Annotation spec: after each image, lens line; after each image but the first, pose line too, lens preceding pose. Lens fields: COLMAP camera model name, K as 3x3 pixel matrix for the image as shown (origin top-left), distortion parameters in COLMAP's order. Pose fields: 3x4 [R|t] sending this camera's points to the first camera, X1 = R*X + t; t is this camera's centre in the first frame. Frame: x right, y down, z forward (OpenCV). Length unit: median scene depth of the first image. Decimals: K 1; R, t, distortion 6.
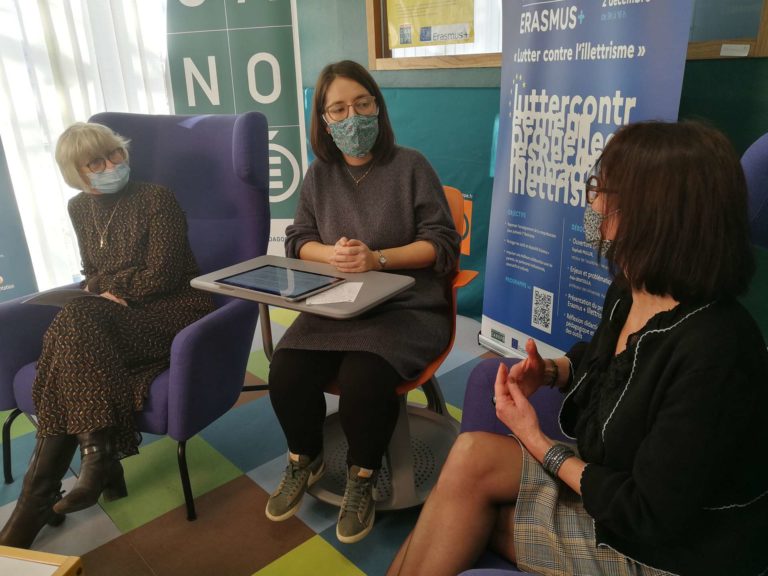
lens RADIAL K [[627.3, 0, 380.8], [0, 627.3, 287.4], [0, 0, 1]] dist [-0.001003, 0.041007]
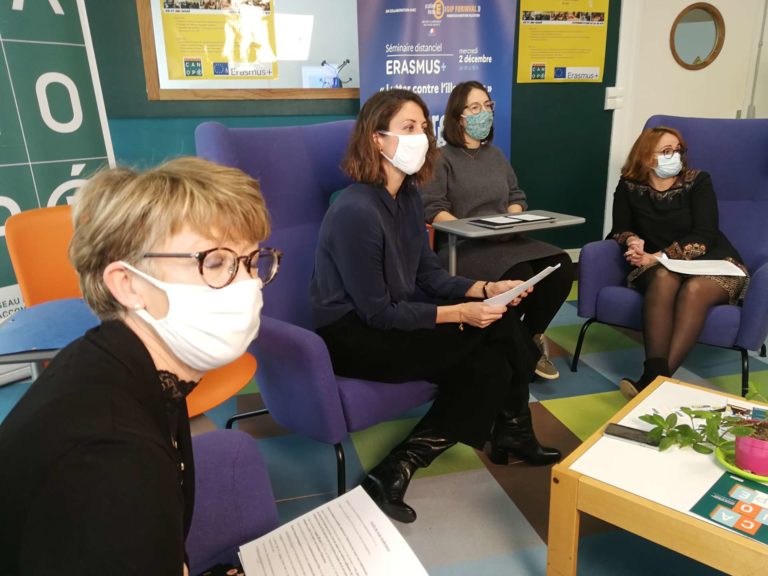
lens RADIAL K [[621.9, 0, 392.0], [0, 621.9, 281.3], [0, 0, 1]] dist [0.012810, 0.017691]
pose [[0.466709, -0.205677, 0.860163, -1.103331], [0.292337, 0.953790, 0.069448, -0.050948], [-0.834699, 0.219046, 0.505269, 0.384438]]
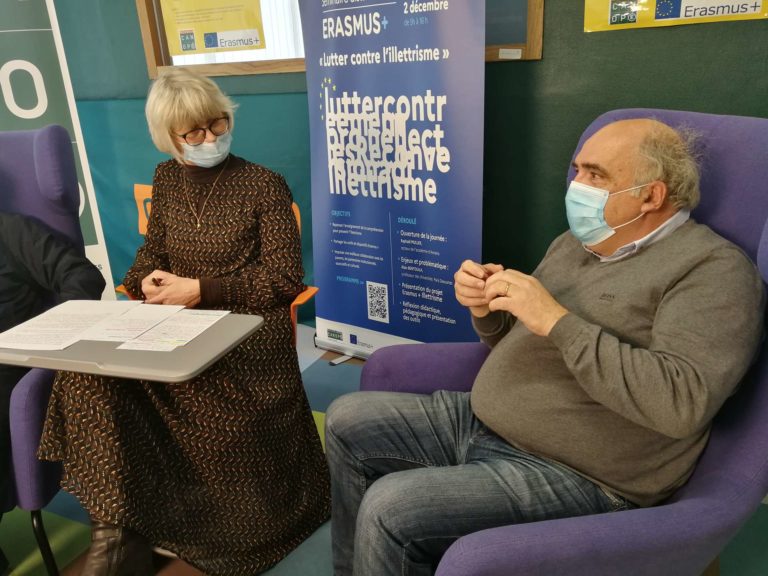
lens RADIAL K [[627.3, 0, 380.8], [0, 627.3, 287.4], [0, 0, 1]] dist [-0.001003, 0.041007]
pose [[0.923828, -0.137091, 0.357418, -0.116543], [0.143546, 0.989607, 0.008547, 0.003595], [-0.354875, 0.043410, 0.933905, 0.025580]]
